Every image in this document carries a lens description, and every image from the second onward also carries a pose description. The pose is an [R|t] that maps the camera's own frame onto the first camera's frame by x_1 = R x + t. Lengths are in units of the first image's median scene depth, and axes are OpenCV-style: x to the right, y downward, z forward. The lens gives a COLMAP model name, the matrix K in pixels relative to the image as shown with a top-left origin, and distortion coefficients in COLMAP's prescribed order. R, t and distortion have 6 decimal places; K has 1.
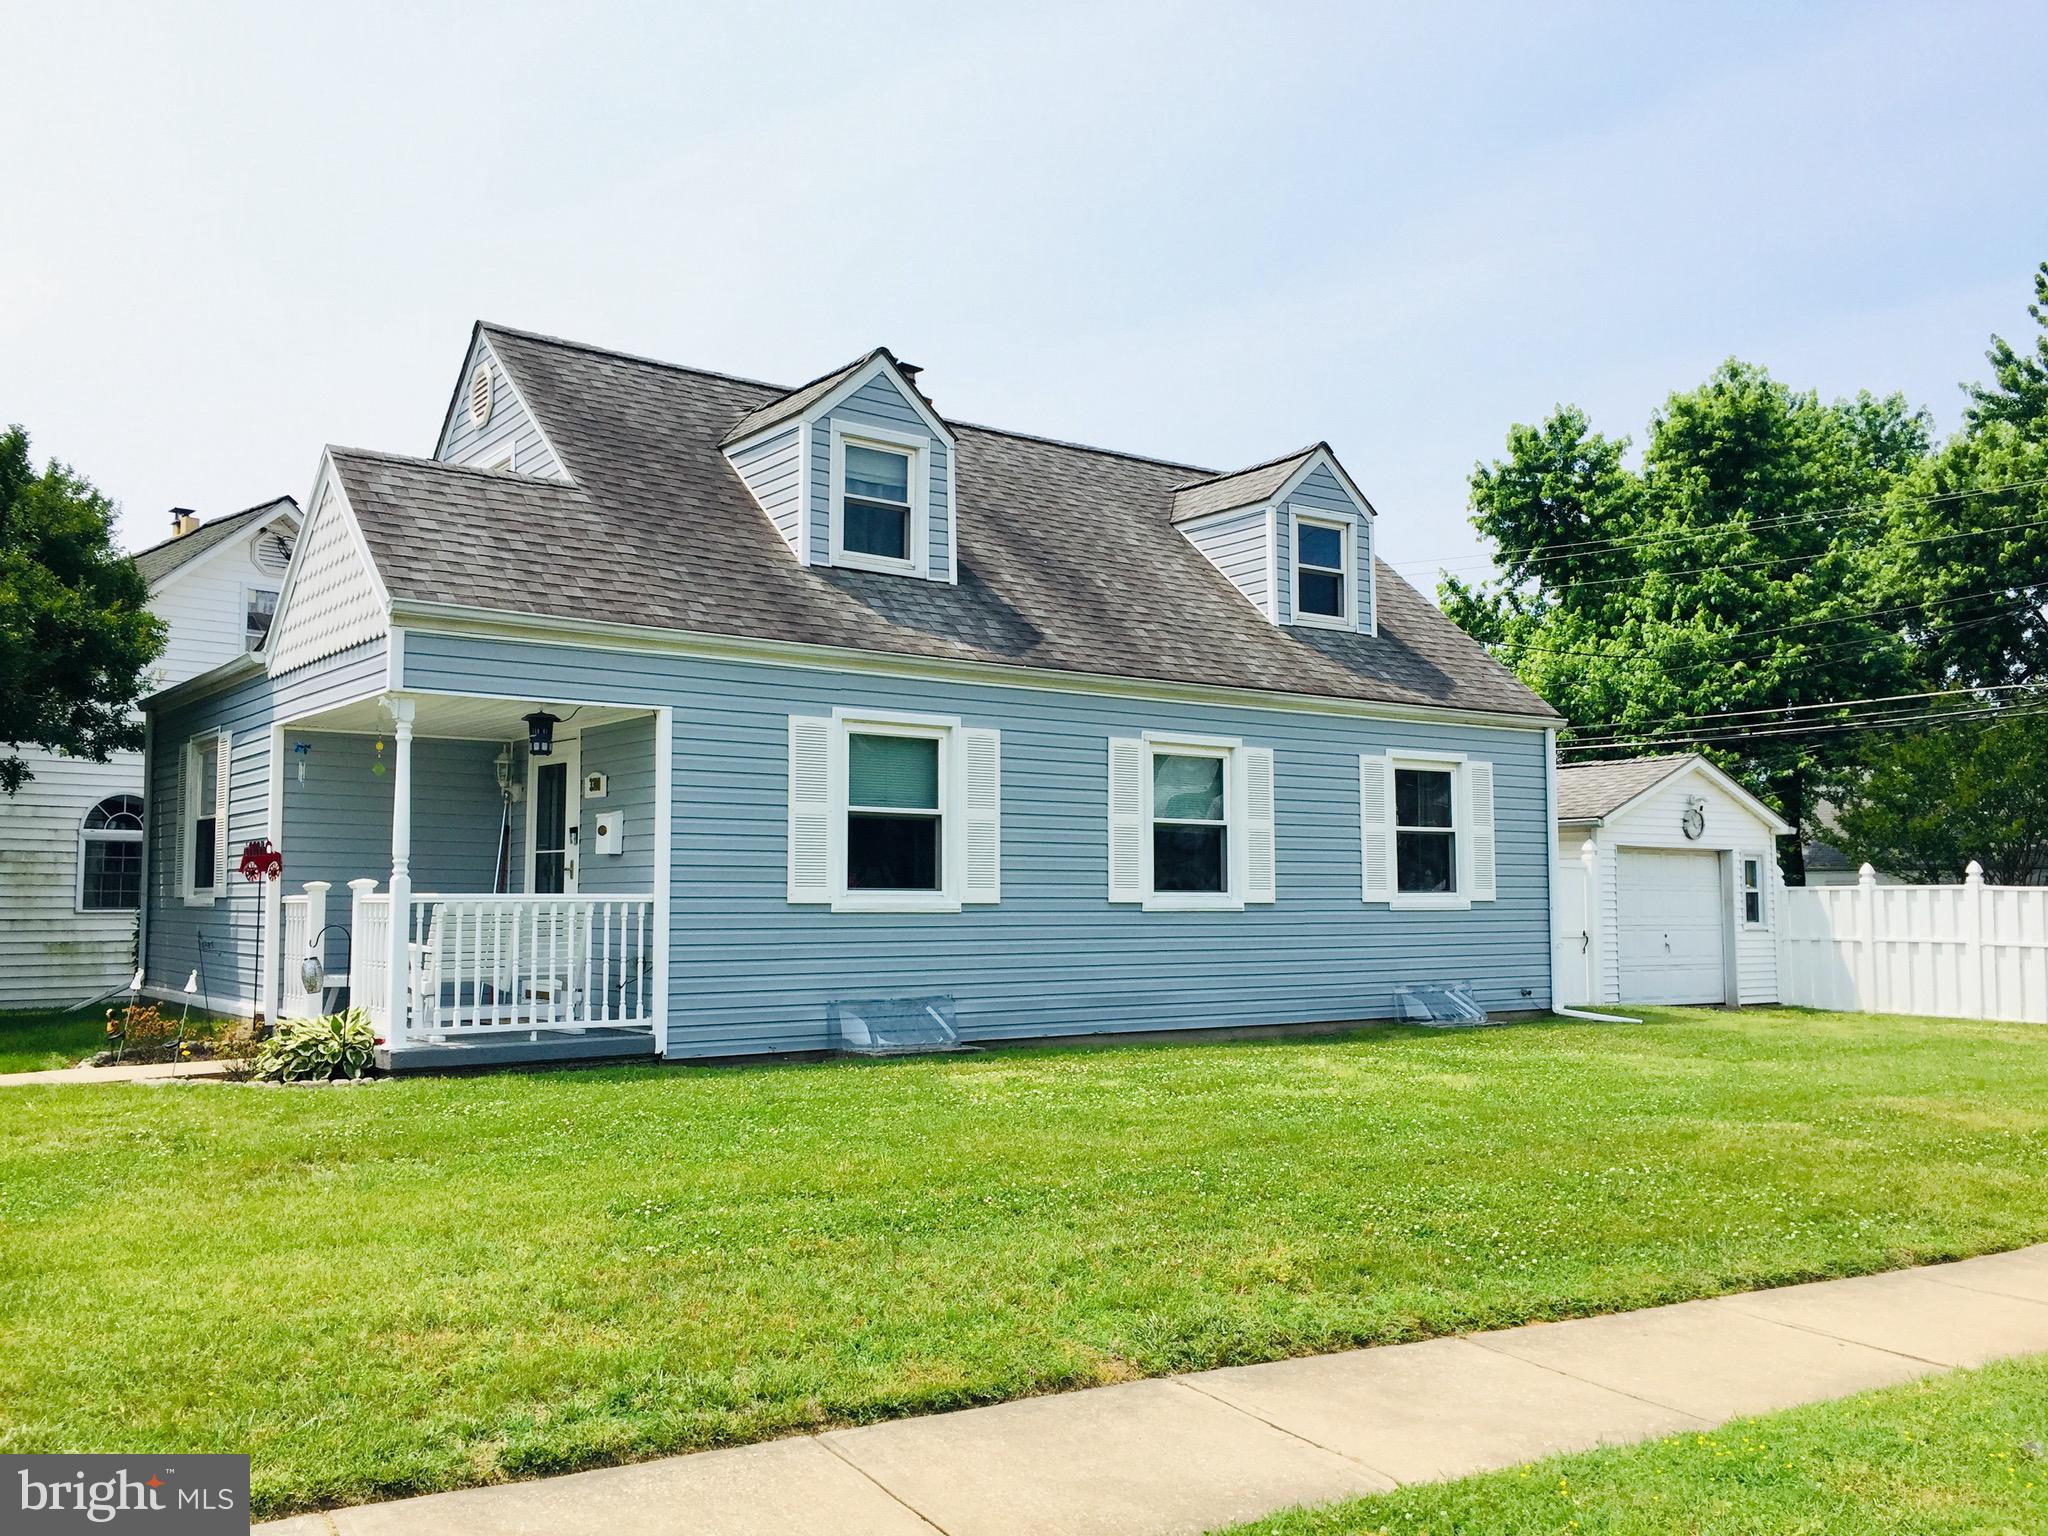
lens RADIAL K [[1777.1, 0, 1020.9], [0, 1777.1, 774.5], [0, 0, 1]] dist [0.096956, -0.183260]
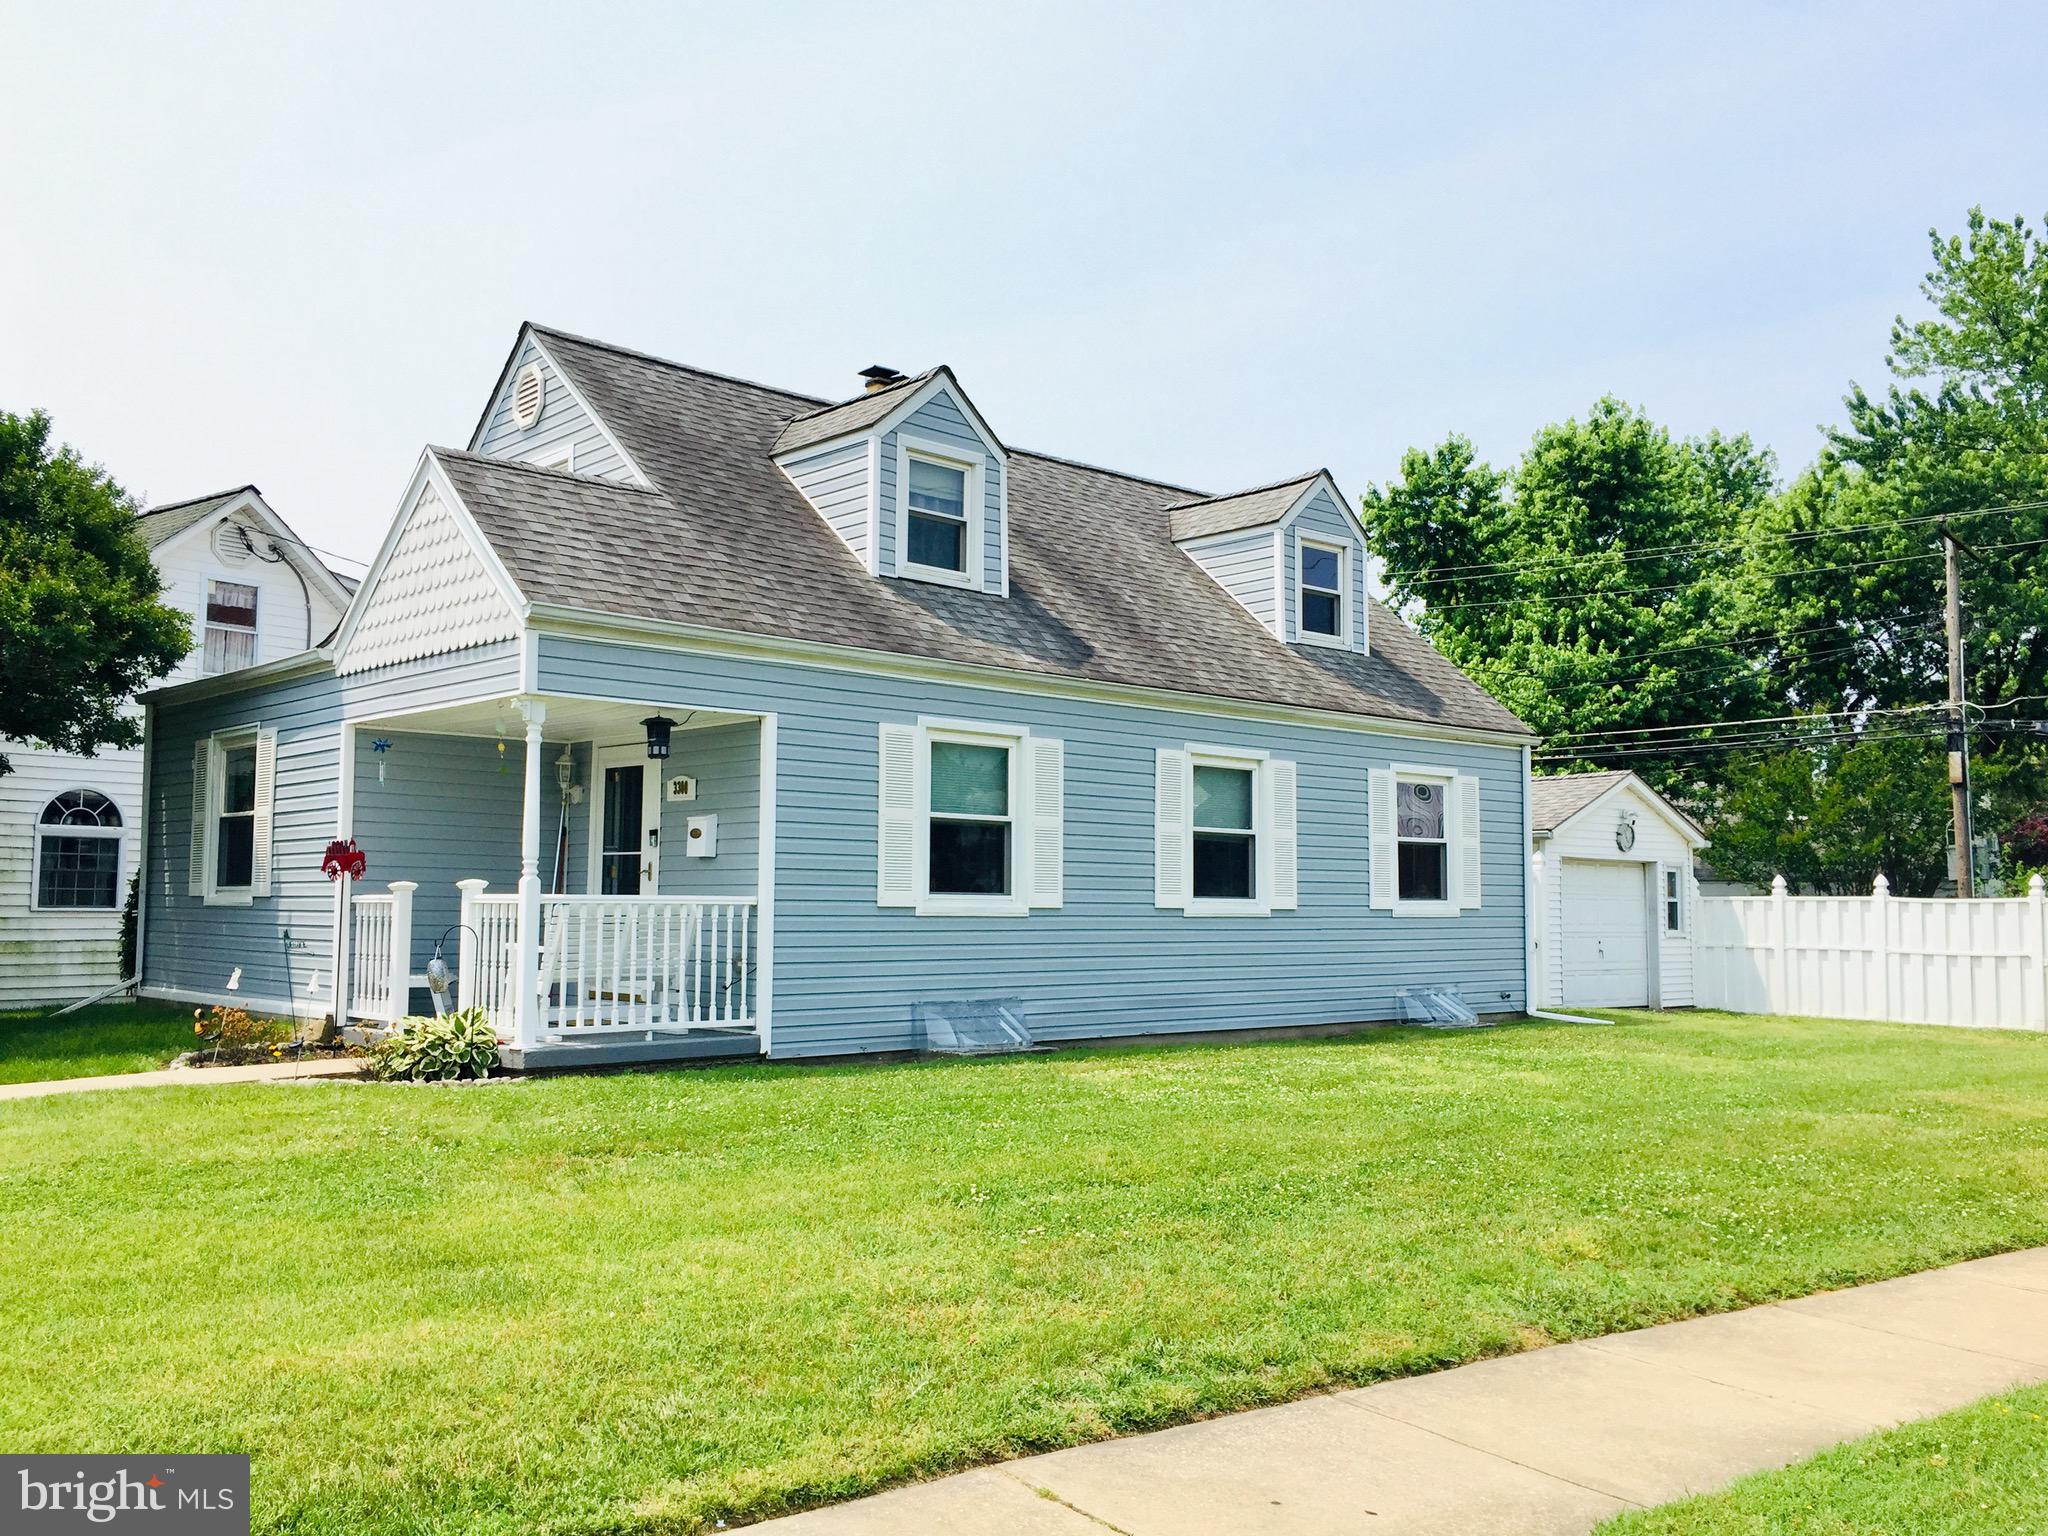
lens RADIAL K [[1776.3, 0, 1024.0], [0, 1776.3, 768.0], [0, 0, 1]] dist [0.087865, -0.143147]
pose [[0.994052, 0.015341, 0.107821, -0.133094], [-0.014699, 0.999869, -0.006747, -0.001396], [-0.107911, 0.005121, 0.994147, -0.021701]]
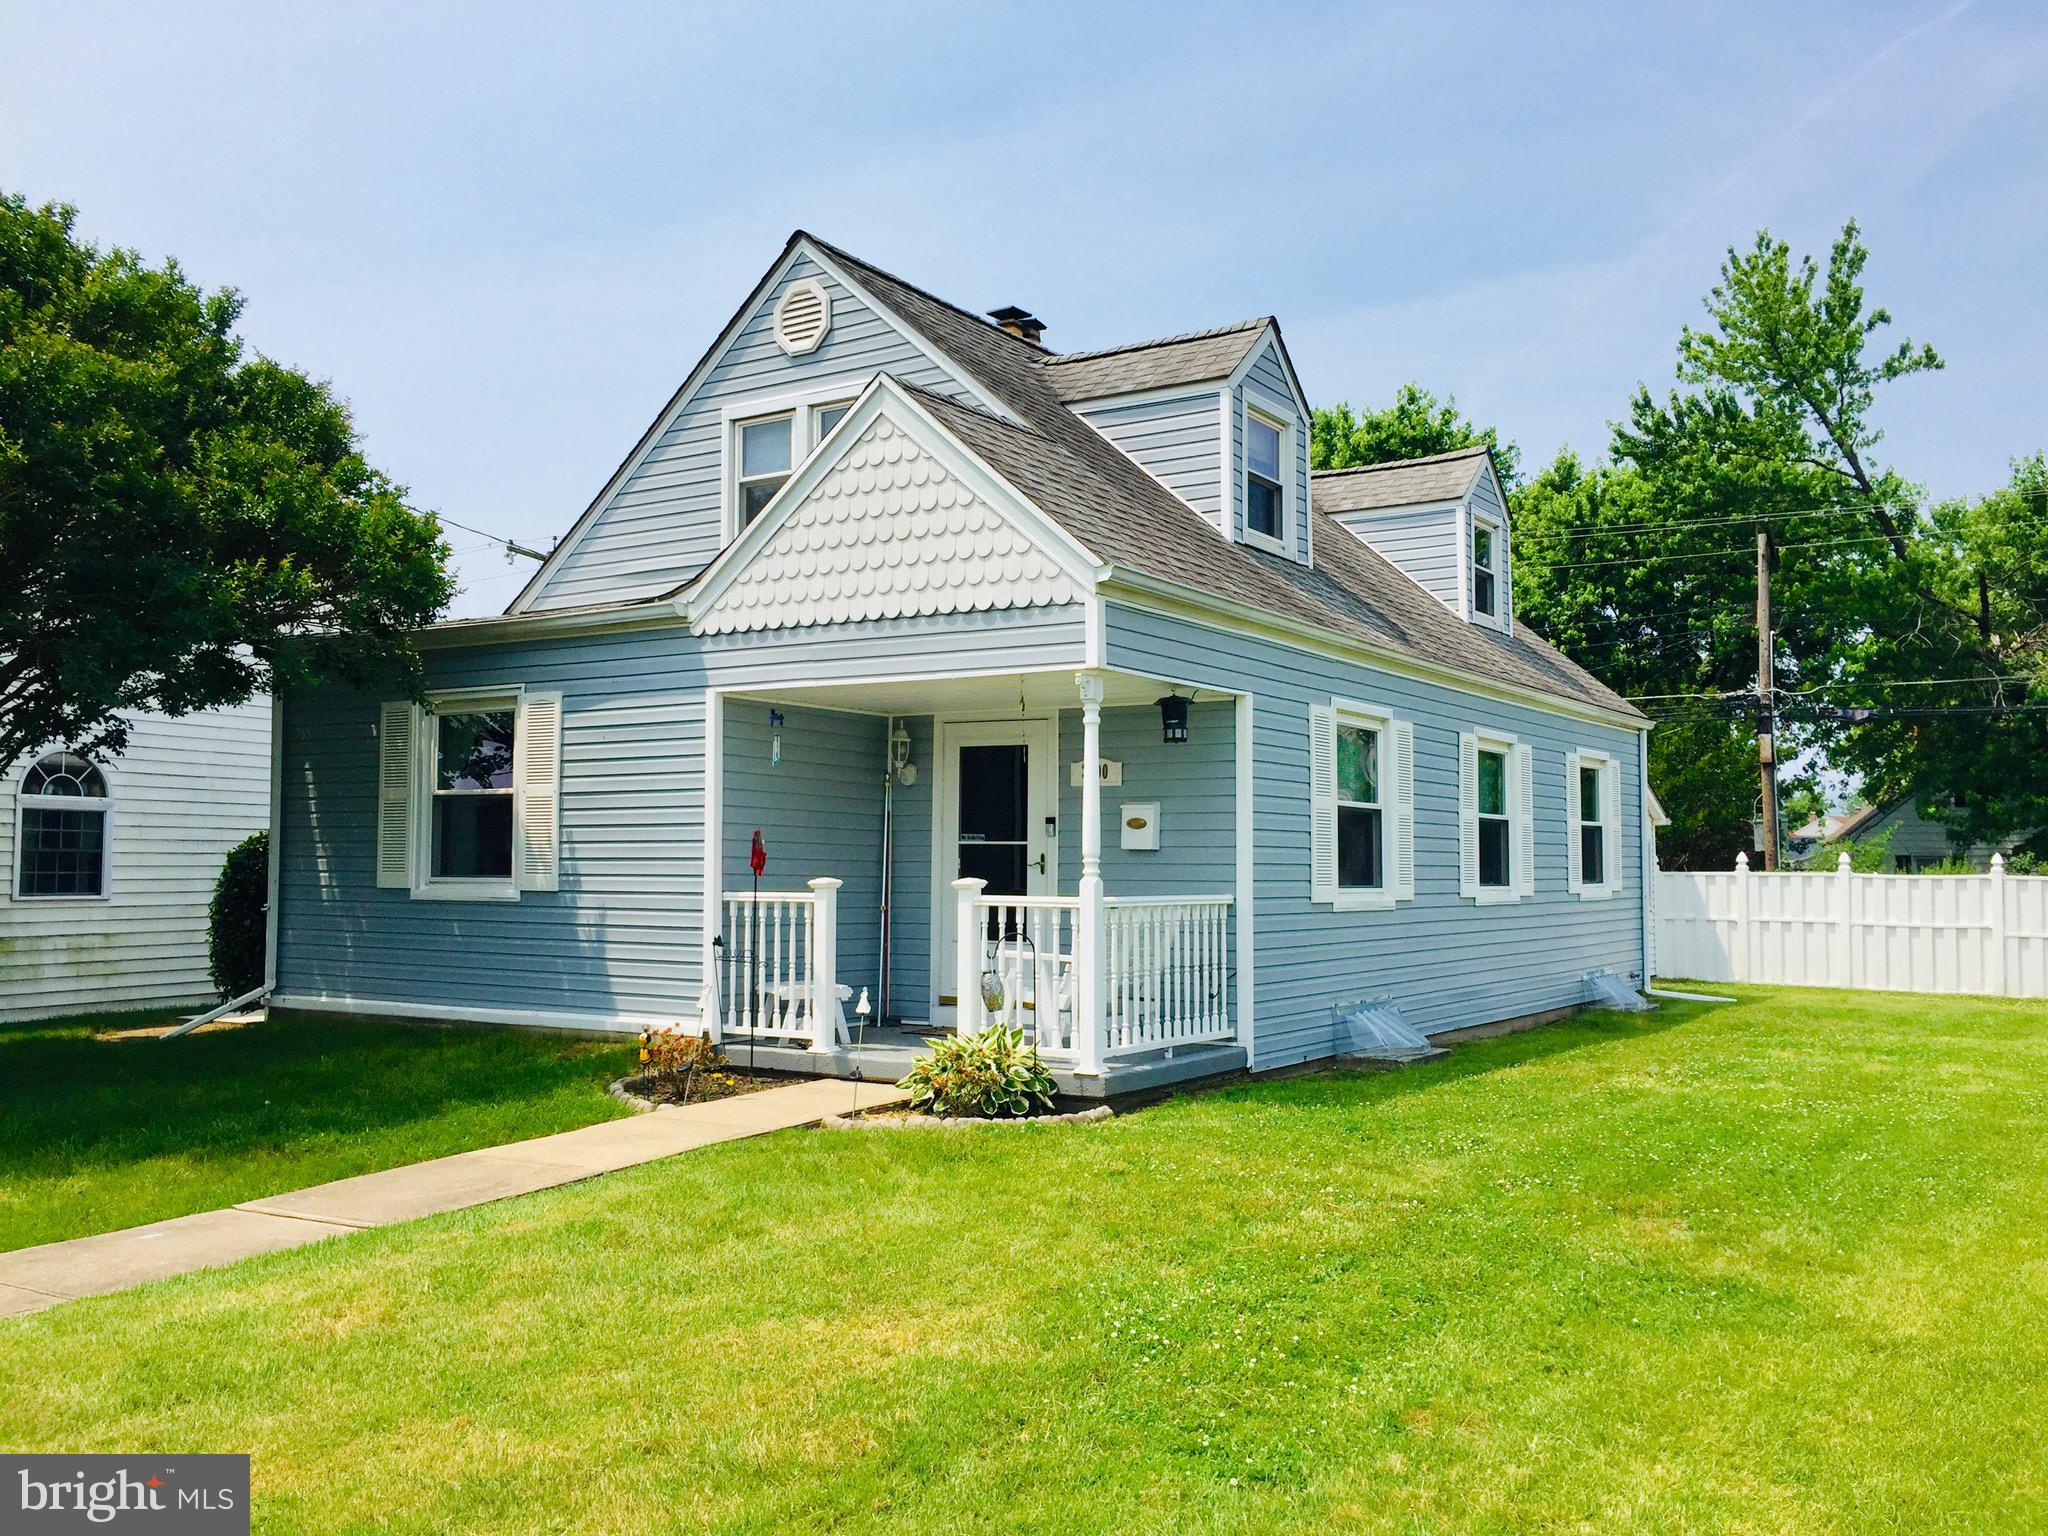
lens RADIAL K [[1777.1, 0, 1020.9], [0, 1777.1, 774.5], [0, 0, 1]] dist [0.096956, -0.183260]
pose [[0.935539, 0.022987, 0.352474, -0.512308], [-0.030246, 0.999428, 0.015100, -0.004629], [-0.351925, -0.024788, 0.935700, 0.143349]]
